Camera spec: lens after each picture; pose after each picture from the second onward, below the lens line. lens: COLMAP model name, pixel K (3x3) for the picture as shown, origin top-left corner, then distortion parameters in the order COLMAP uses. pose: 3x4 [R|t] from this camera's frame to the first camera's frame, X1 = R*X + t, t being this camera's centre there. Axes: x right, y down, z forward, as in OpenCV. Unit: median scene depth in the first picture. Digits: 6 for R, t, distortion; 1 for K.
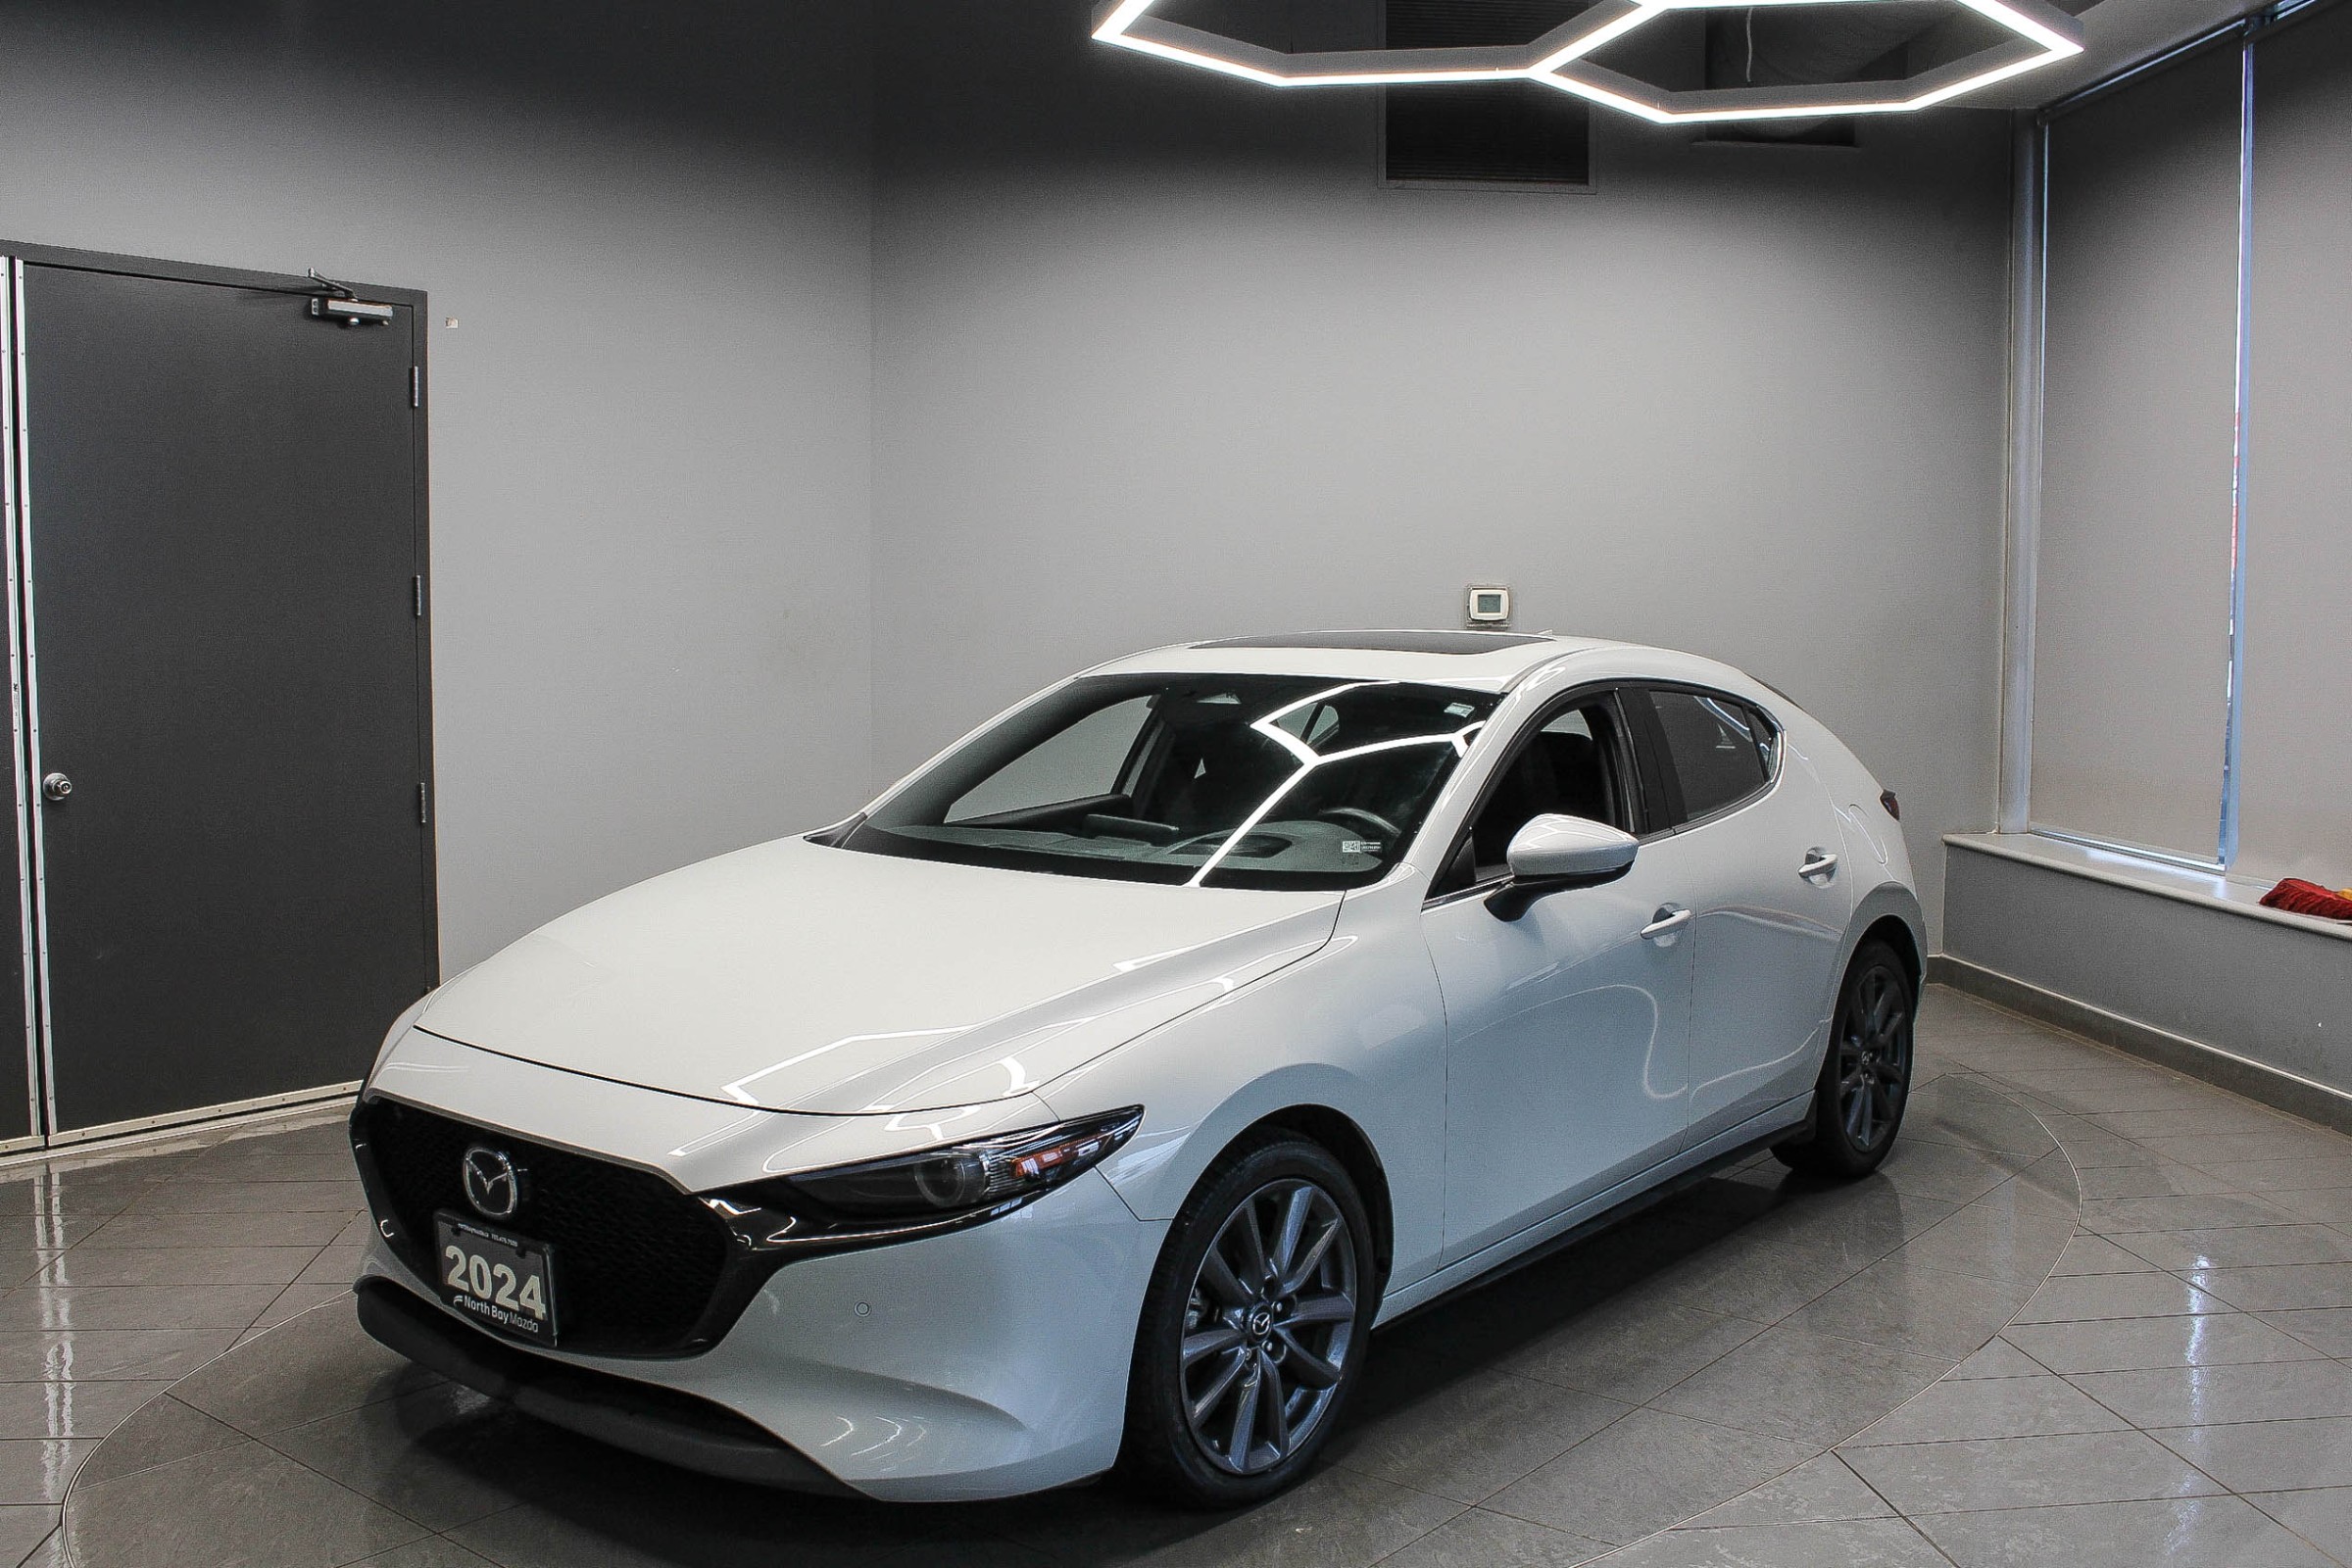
lens RADIAL K [[2269.2, 0, 1120.9], [0, 2269.2, 781.9], [0, 0, 1]] dist [-0.148809, 0.157877]
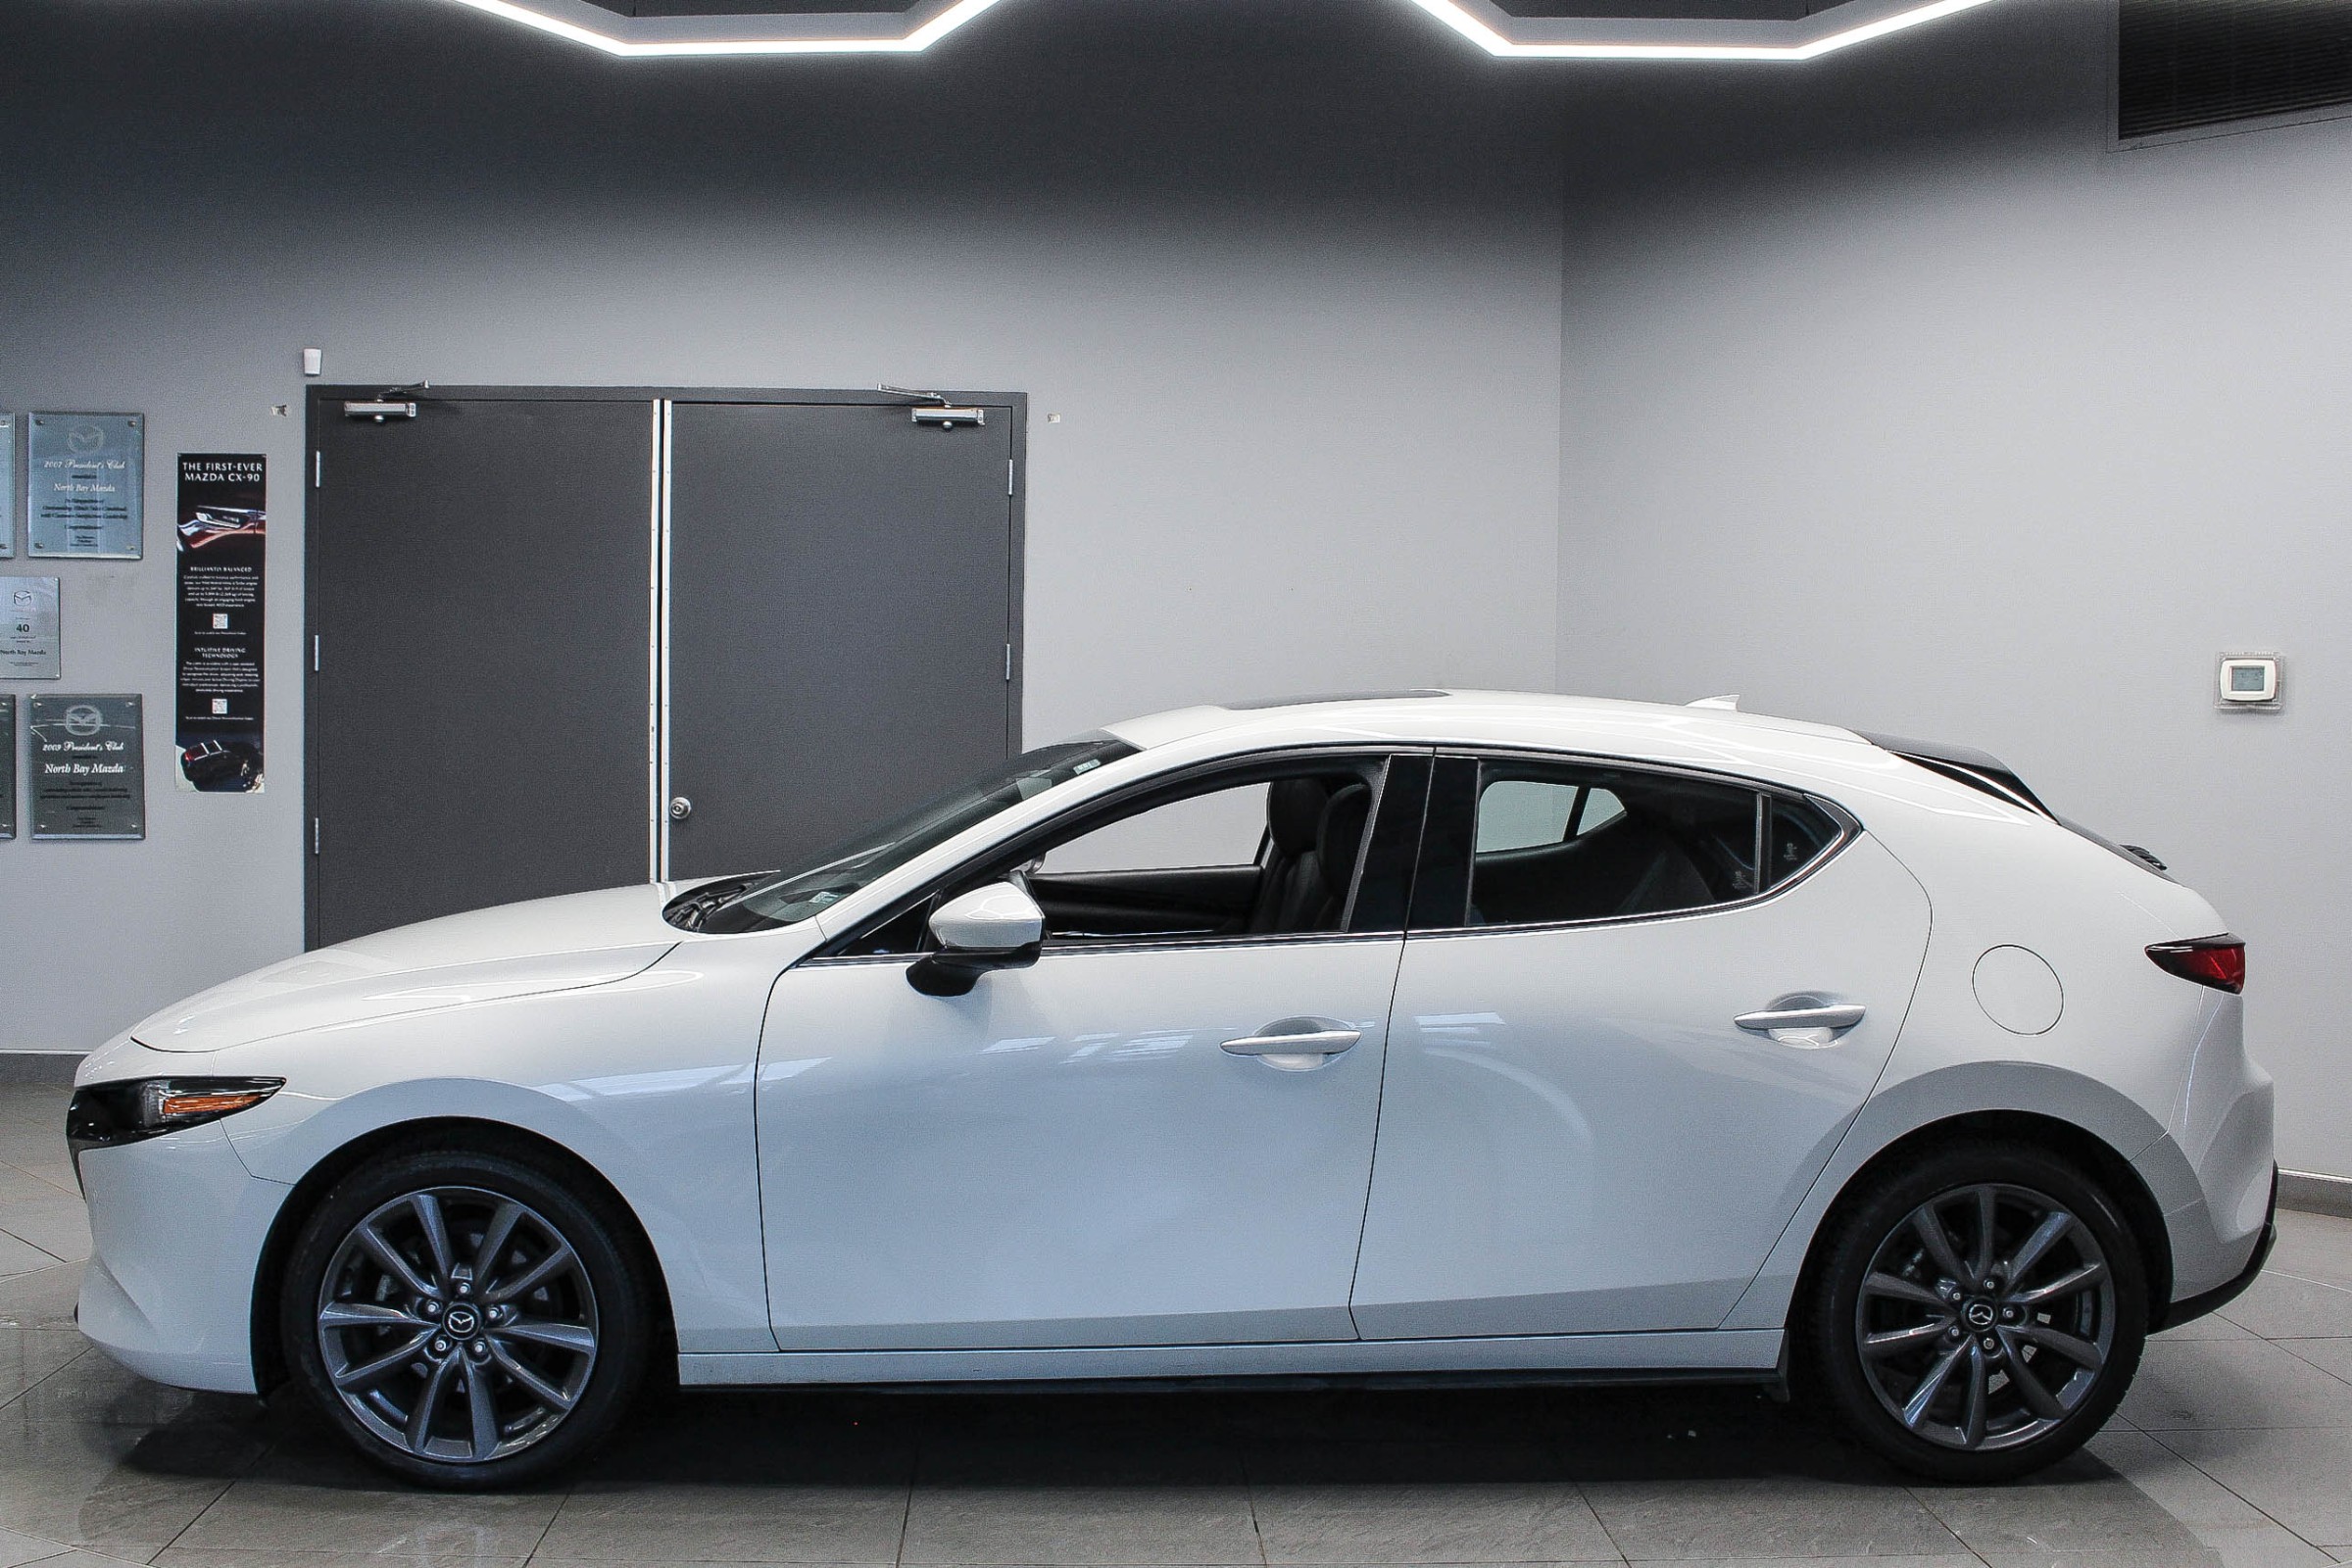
lens RADIAL K [[2269.2, 0, 1120.9], [0, 2269.2, 781.9], [0, 0, 1]] dist [-0.148809, 0.157877]
pose [[0.653141, 0.034251, -0.756461, 0.669750], [-0.068731, 0.997535, -0.014177, -0.012116], [0.754110, 0.061251, 0.653885, 0.340339]]
